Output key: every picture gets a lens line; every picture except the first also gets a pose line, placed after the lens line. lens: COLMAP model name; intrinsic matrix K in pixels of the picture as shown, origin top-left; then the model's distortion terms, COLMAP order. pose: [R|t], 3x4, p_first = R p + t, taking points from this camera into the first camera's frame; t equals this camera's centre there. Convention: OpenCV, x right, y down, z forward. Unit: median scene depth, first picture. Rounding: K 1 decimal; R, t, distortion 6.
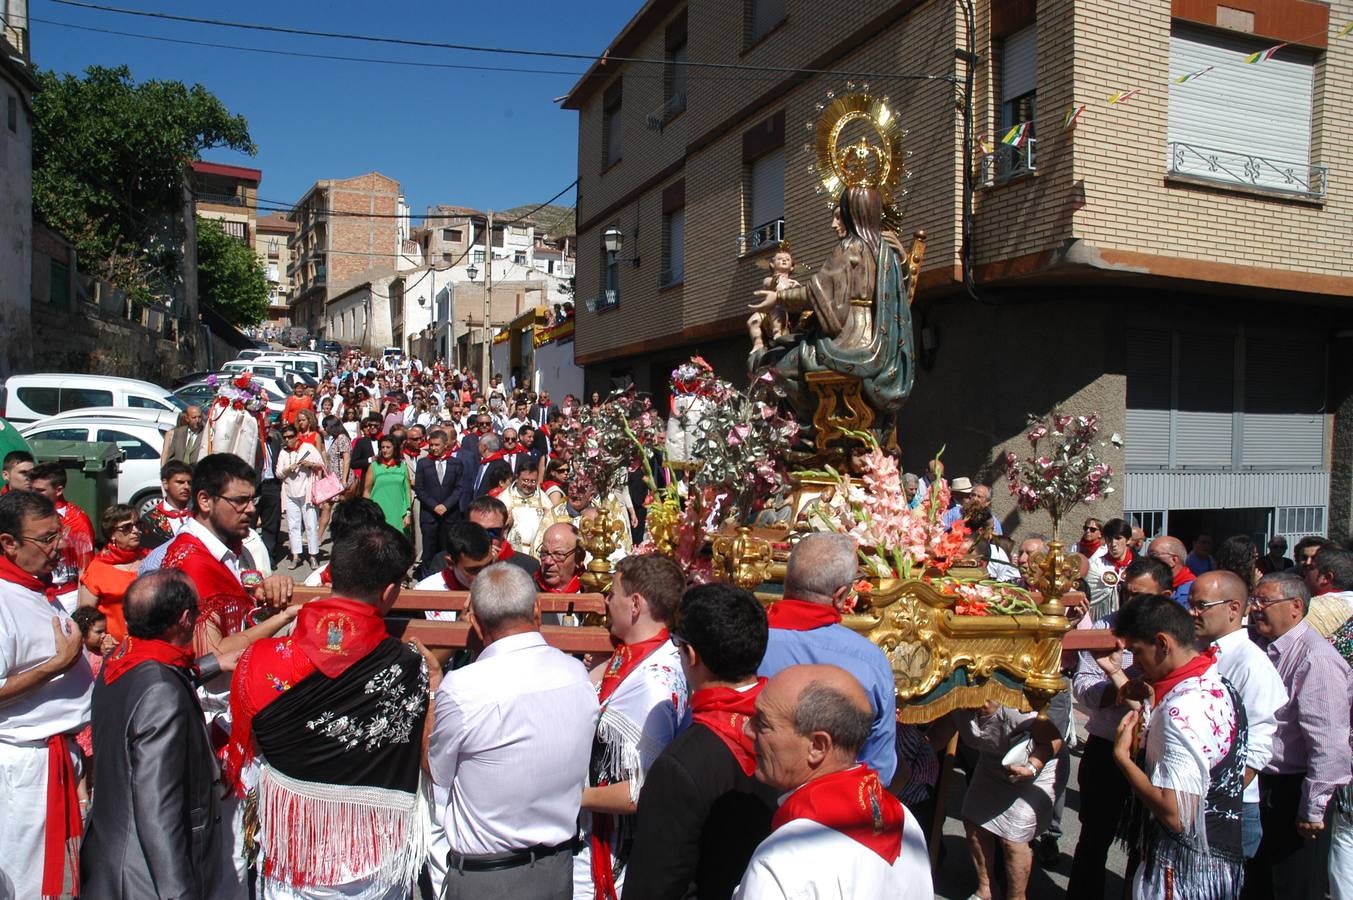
lens RADIAL K [[1076.9, 0, 659.2], [0, 1076.9, 484.4], [0, 0, 1]] dist [-0.171293, 0.176927]
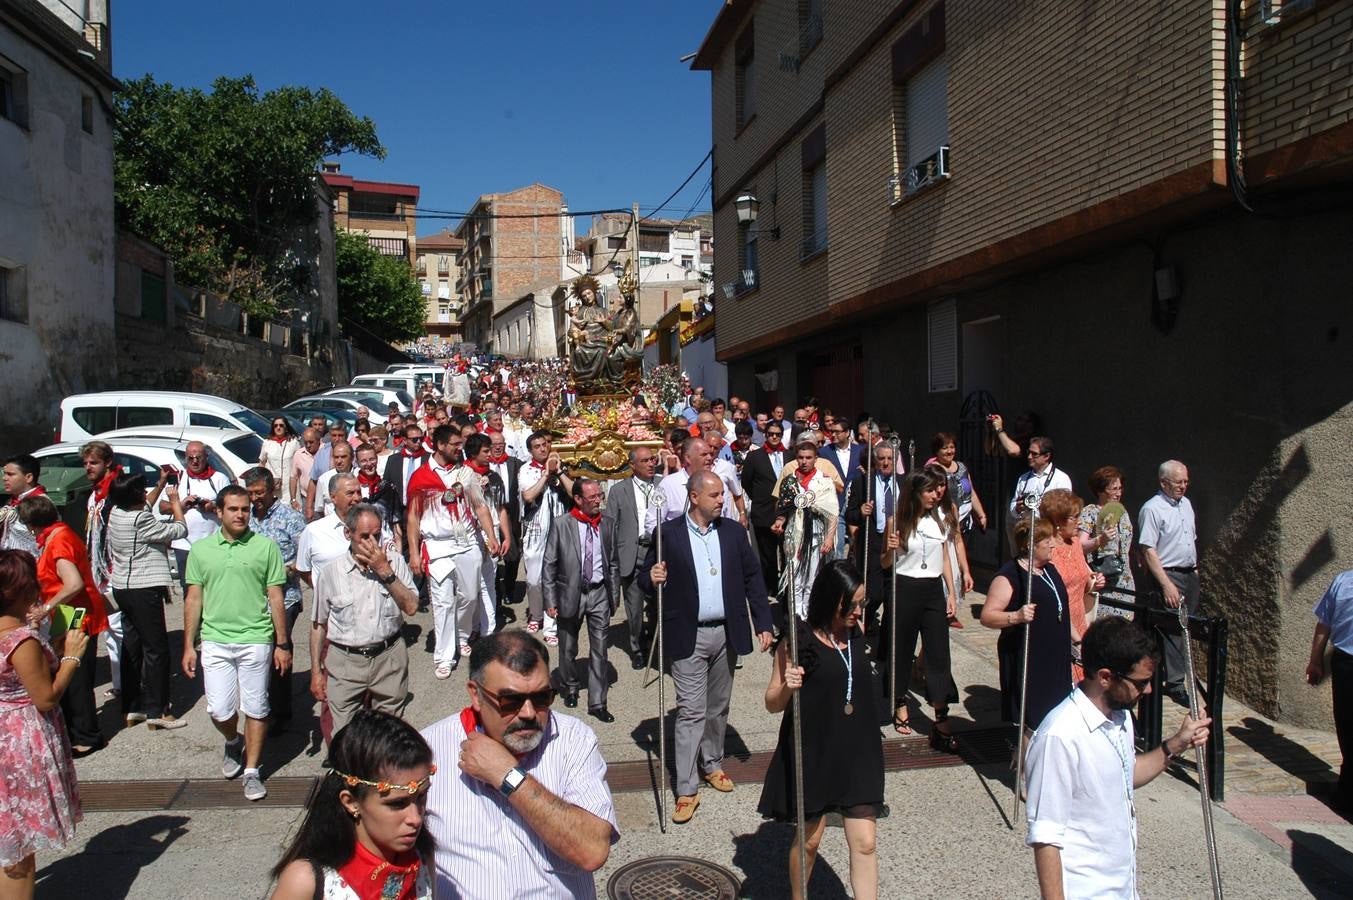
lens RADIAL K [[1076.9, 0, 659.2], [0, 1076.9, 484.4], [0, 0, 1]] dist [-0.171293, 0.176927]
pose [[0.985353, -0.024934, -0.168695, 0.015175], [0.023778, 0.999678, -0.008873, -0.003812], [0.168862, 0.004732, 0.985628, 0.101661]]
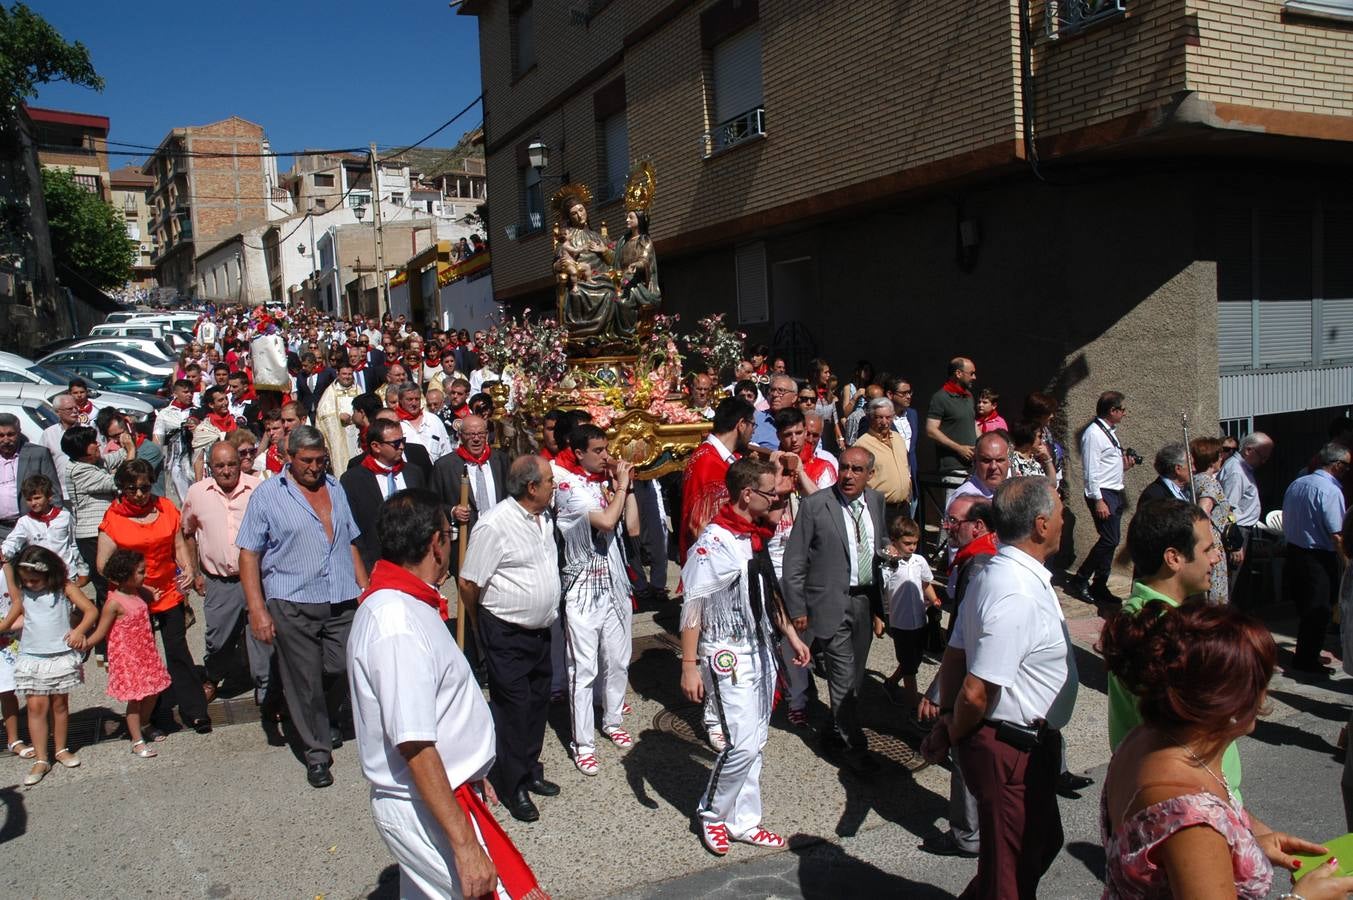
lens RADIAL K [[1076.9, 0, 659.2], [0, 1076.9, 484.4], [0, 0, 1]] dist [-0.171293, 0.176927]
pose [[0.992151, -0.078285, 0.097503, -0.030929], [0.072314, 0.995368, 0.063346, -0.003219], [-0.102010, -0.055798, 0.993217, 0.063153]]
